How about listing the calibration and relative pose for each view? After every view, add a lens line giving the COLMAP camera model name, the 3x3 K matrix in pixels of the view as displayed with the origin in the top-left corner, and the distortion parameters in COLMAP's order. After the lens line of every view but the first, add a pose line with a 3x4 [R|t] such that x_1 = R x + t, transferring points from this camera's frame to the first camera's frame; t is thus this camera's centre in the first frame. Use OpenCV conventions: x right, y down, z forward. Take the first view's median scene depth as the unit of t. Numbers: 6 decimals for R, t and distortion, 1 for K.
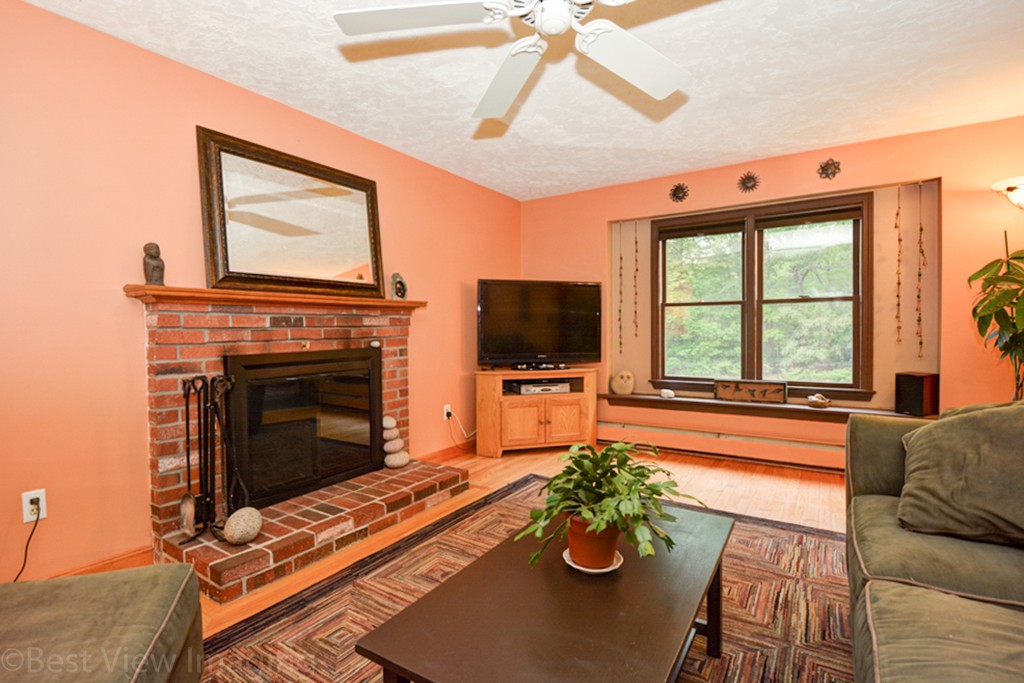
lens RADIAL K [[497.6, 0, 510.3], [0, 497.6, 340.7], [0, 0, 1]] dist [0.012176, -0.021496]
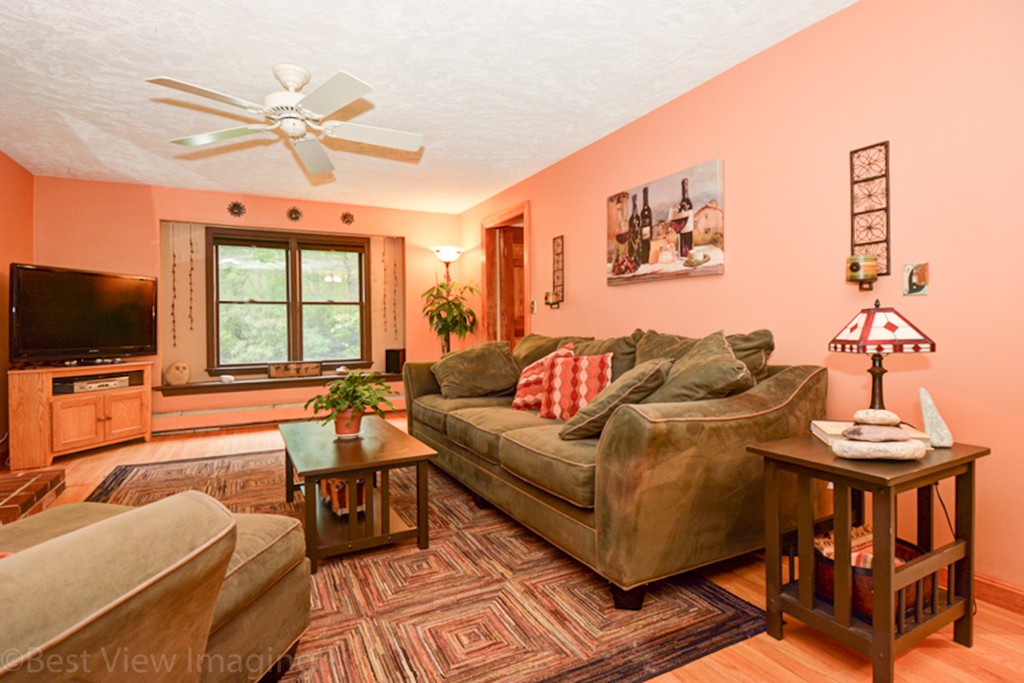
lens RADIAL K [[497.6, 0, 510.3], [0, 497.6, 340.7], [0, 0, 1]] dist [0.012176, -0.021496]
pose [[0.500796, -0.023133, 0.865256, -0.364642], [0.026813, 0.999578, 0.011205, 0.022839], [-0.865150, 0.017588, 0.501205, -0.159098]]
